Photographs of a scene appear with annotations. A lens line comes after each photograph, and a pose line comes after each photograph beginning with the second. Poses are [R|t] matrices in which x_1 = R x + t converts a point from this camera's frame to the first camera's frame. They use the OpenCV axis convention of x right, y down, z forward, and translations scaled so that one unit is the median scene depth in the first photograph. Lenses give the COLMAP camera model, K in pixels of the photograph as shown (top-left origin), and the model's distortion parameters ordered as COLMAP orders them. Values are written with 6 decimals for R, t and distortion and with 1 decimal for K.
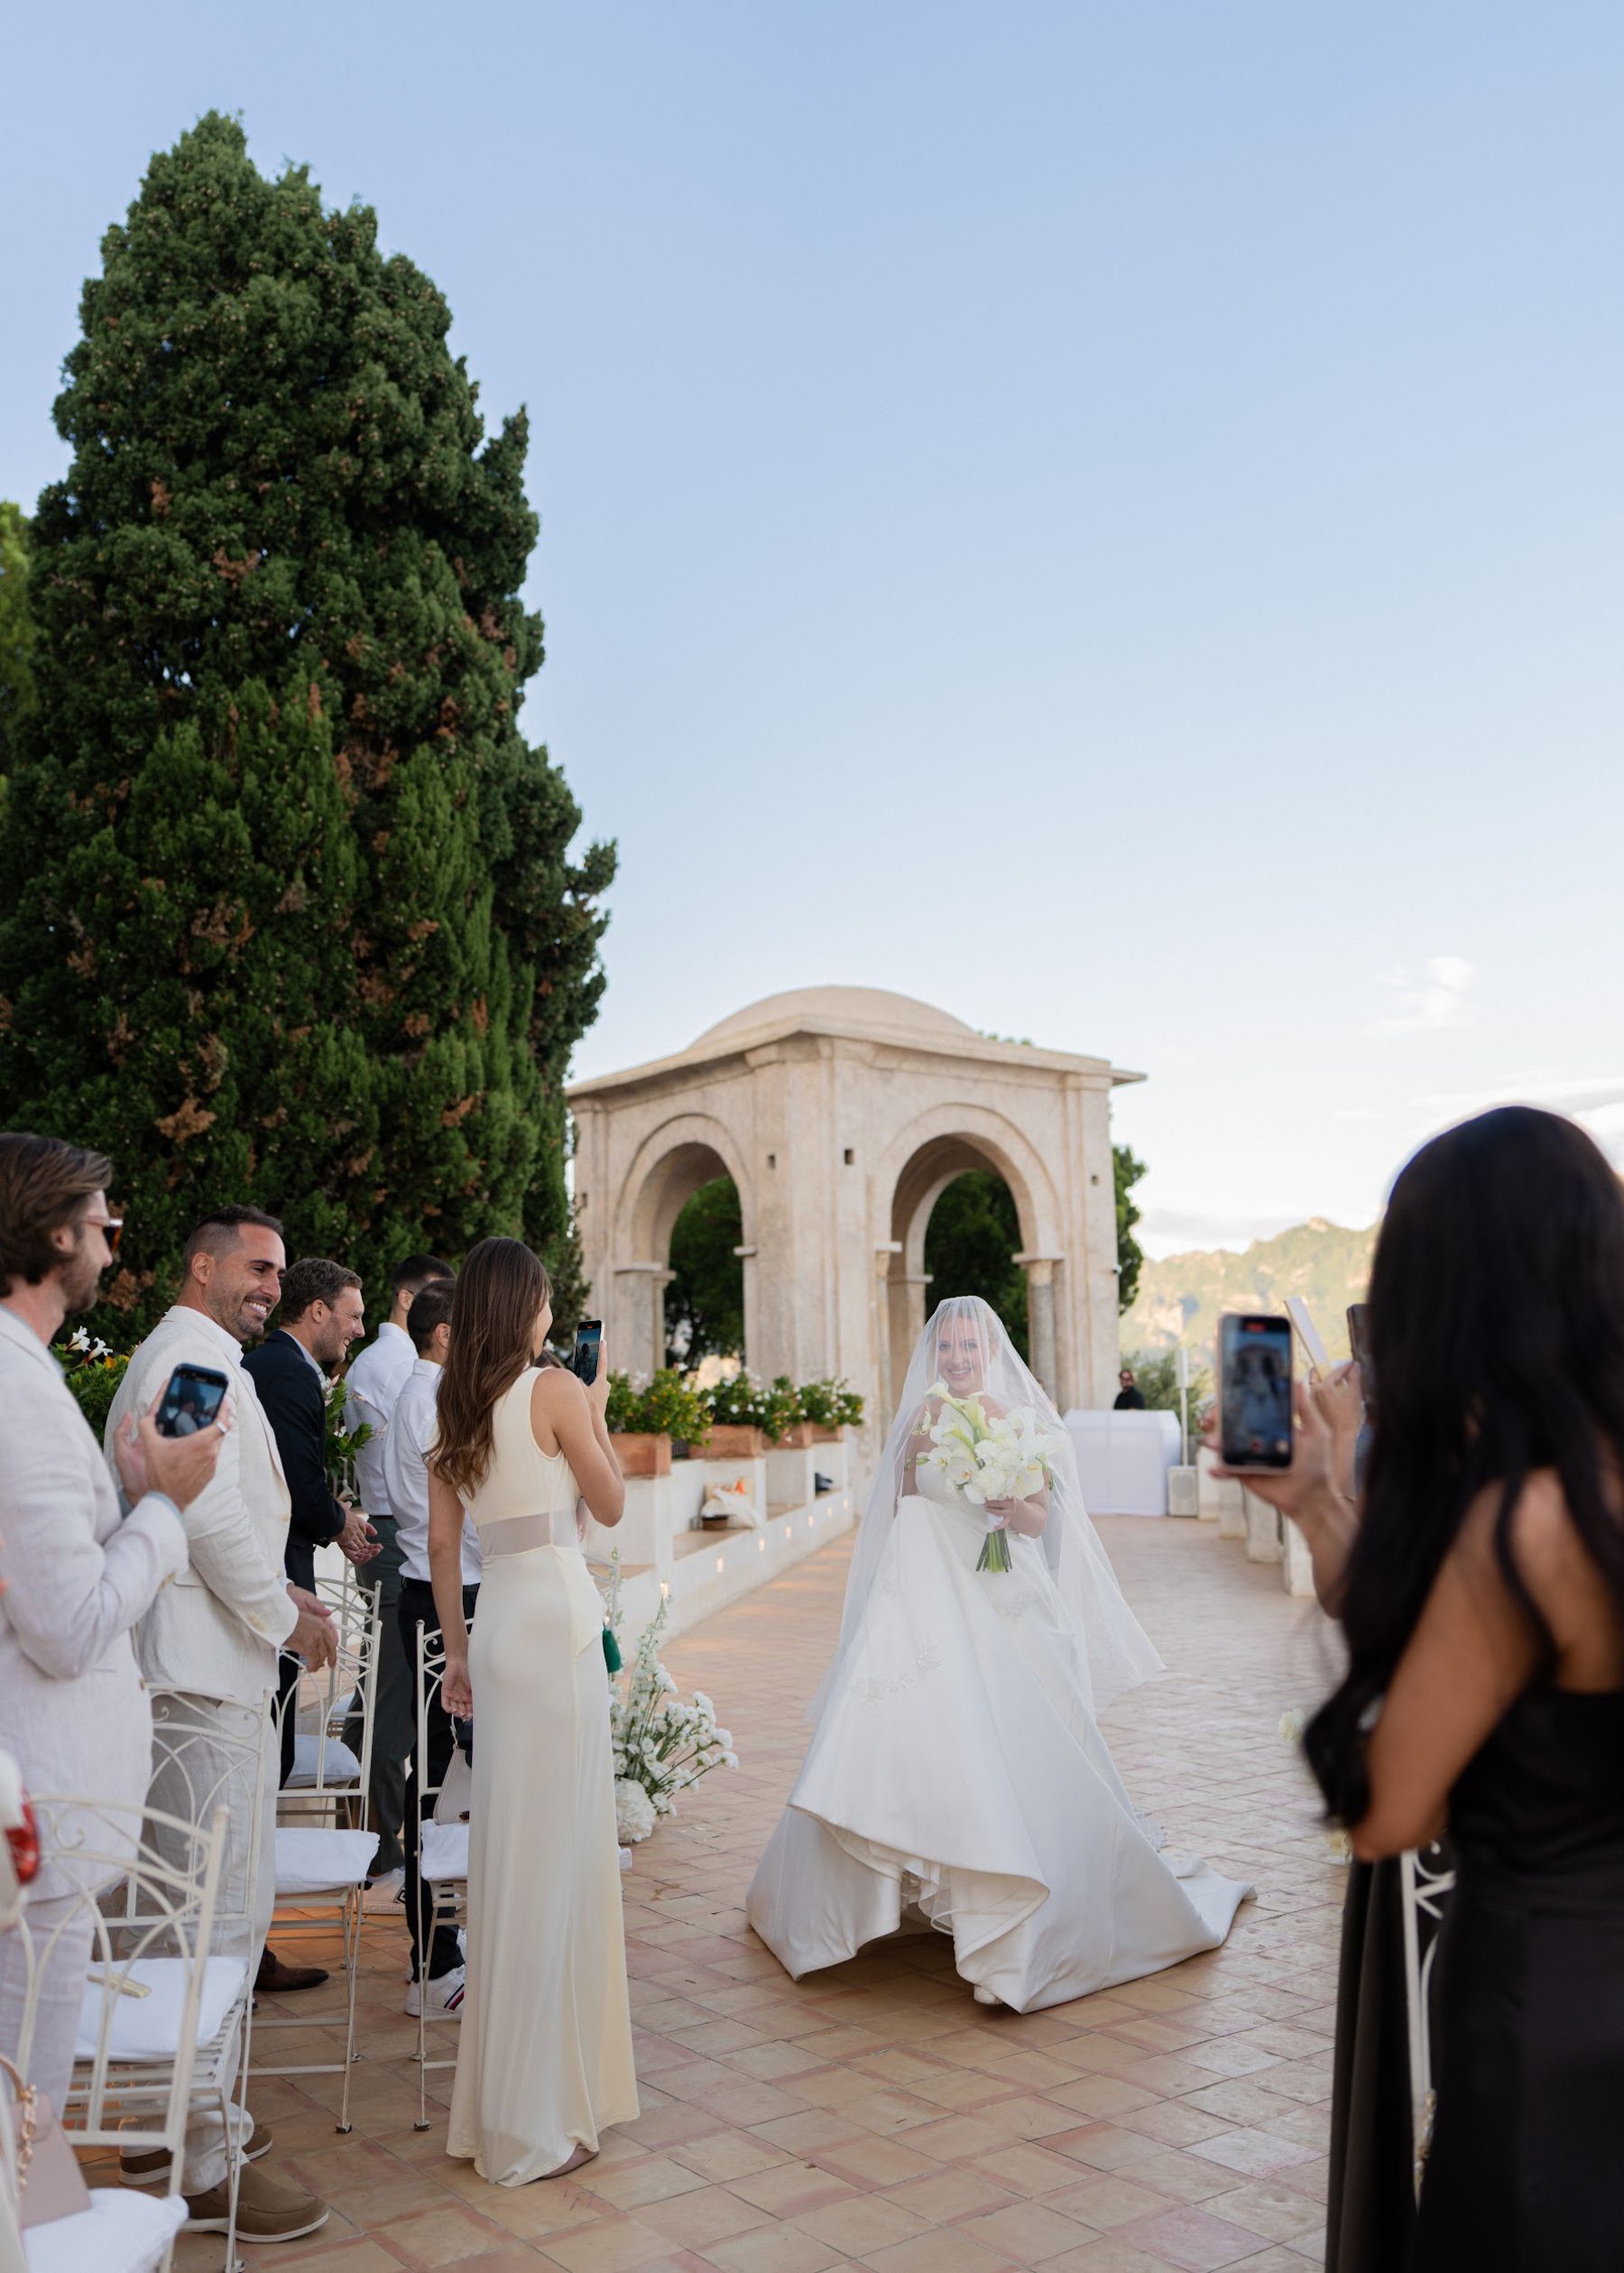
lens RADIAL K [[2159.1, 0, 812.0], [0, 2159.1, 1136.5], [0, 0, 1]] dist [0.015308, -0.131292]
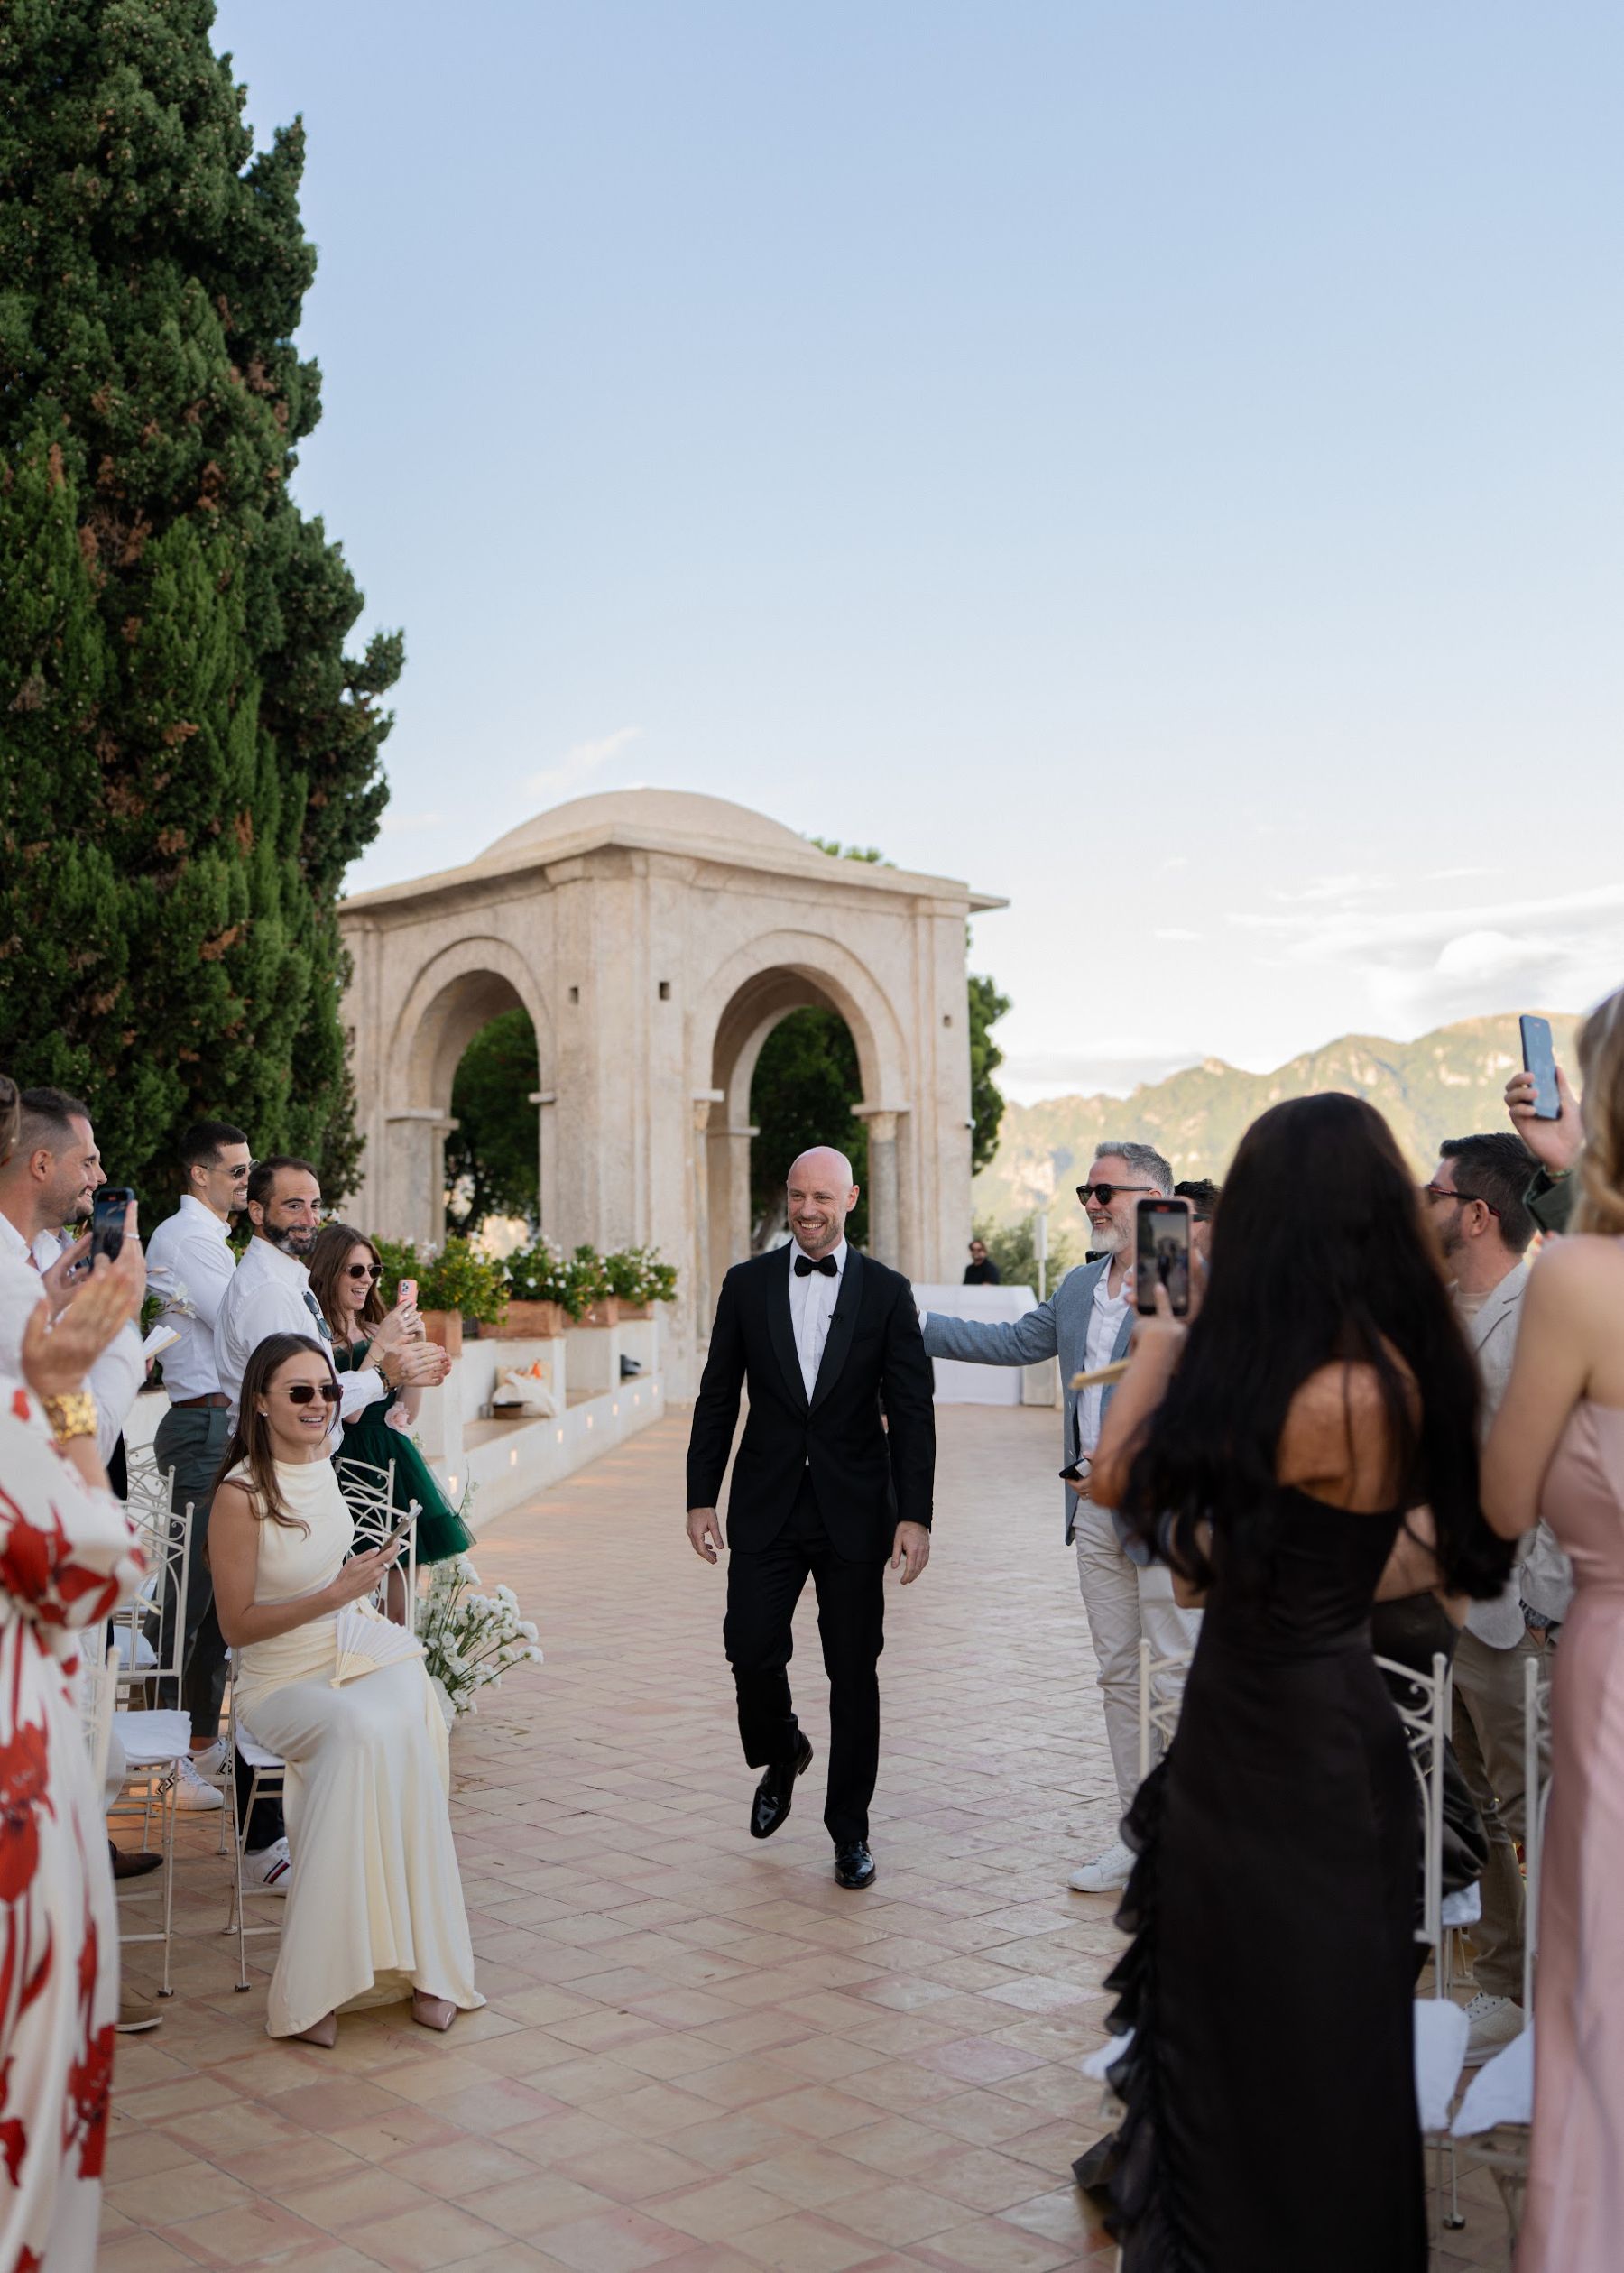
lens RADIAL K [[1886.5, 0, 812.0], [0, 1886.5, 1136.5], [0, 0, 1]] dist [-0.004126, -0.005912]
pose [[0.996011, 0.014802, 0.087999, 0.009405], [-0.018116, 0.999151, 0.036988, 0.035015], [-0.087377, -0.038435, 0.995434, 0.219210]]
